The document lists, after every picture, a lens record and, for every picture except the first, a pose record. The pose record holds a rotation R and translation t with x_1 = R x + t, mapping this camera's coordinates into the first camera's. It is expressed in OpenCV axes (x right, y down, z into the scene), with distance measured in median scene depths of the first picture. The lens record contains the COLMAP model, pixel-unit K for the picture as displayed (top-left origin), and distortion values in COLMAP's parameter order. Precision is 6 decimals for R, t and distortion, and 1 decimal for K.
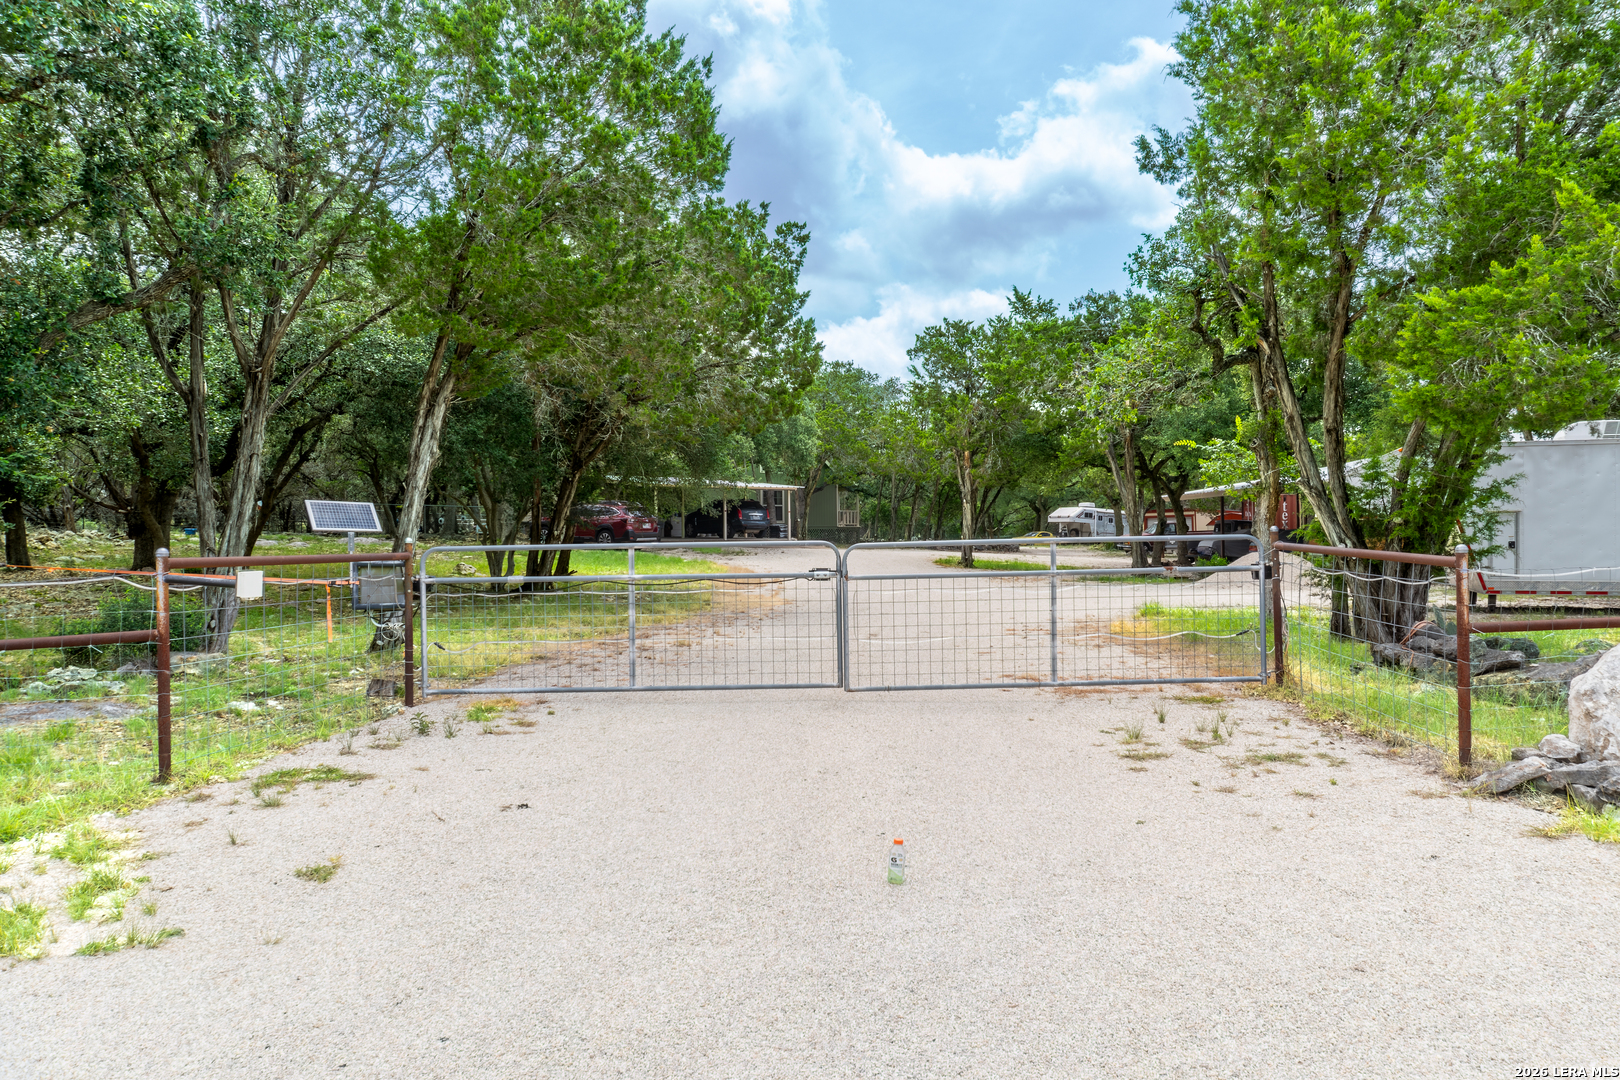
lens RADIAL K [[1086.3, 0, 805.6], [0, 1086.3, 547.6], [0, 0, 1]] dist [-0.013779, -0.004458]
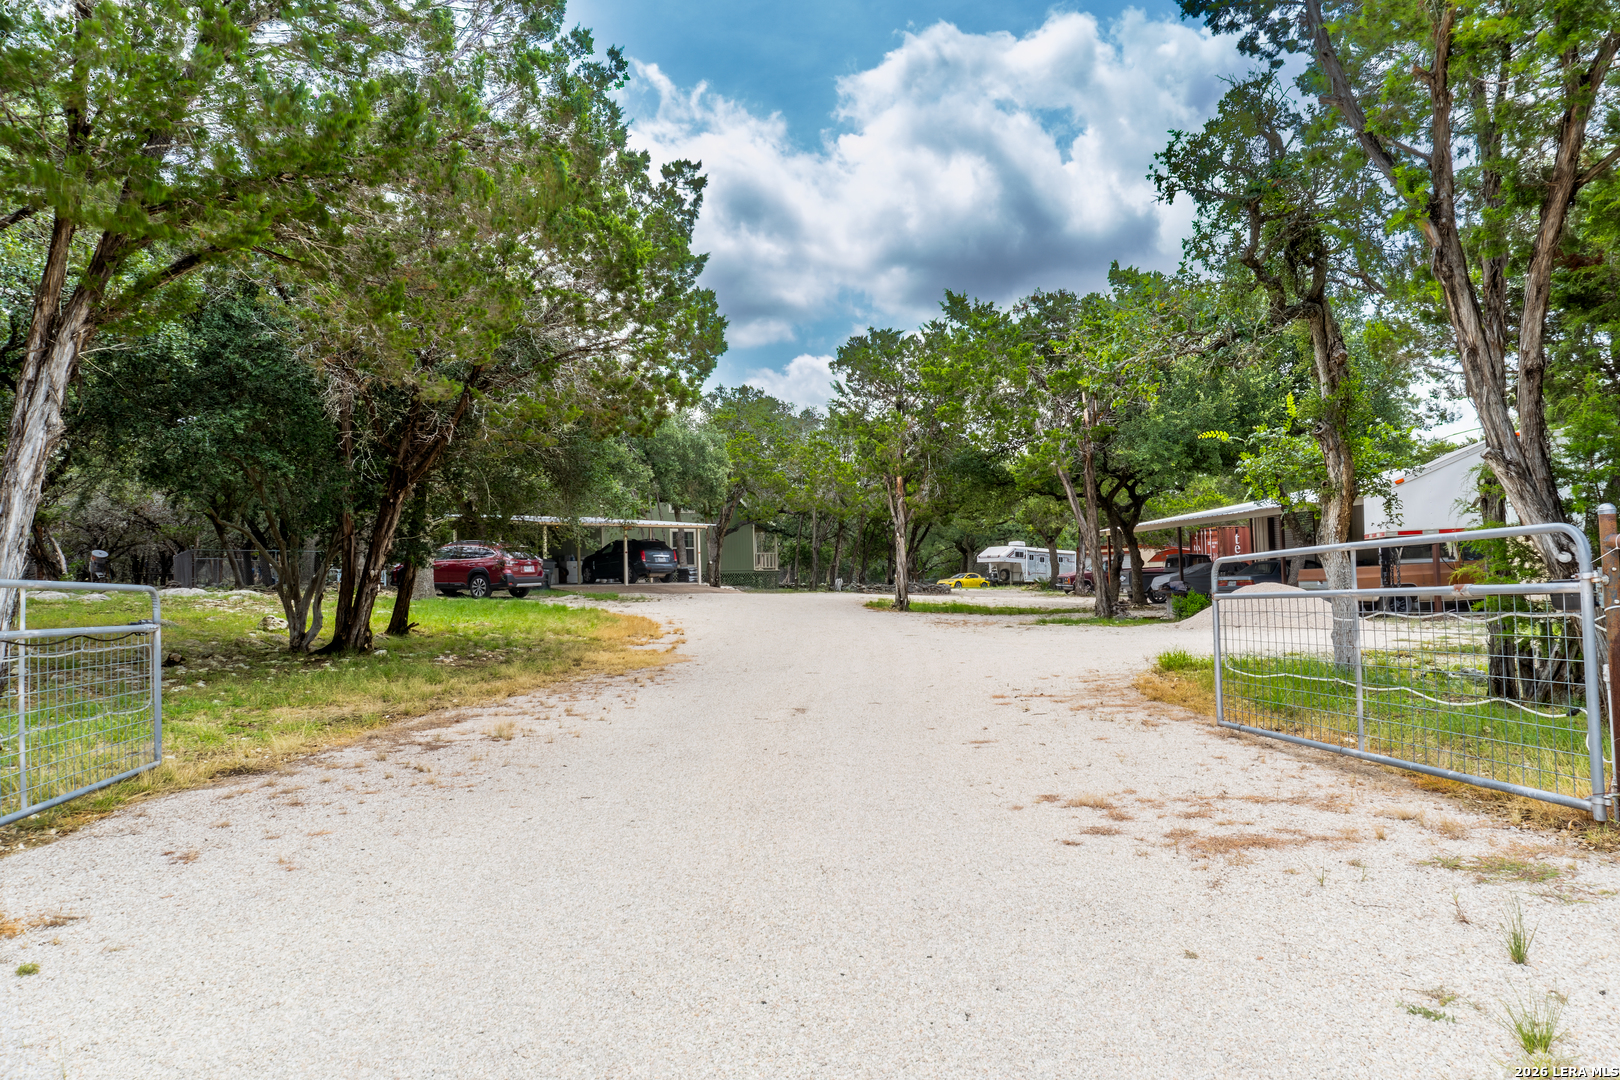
lens RADIAL K [[1086.3, 0, 805.6], [0, 1086.3, 547.6], [0, 0, 1]] dist [-0.013779, -0.004458]
pose [[0.997066, -0.013760, 0.075295, 0.007071], [0.017063, 0.998912, -0.043401, 0.004093], [-0.074616, 0.044558, 0.996216, 0.138501]]
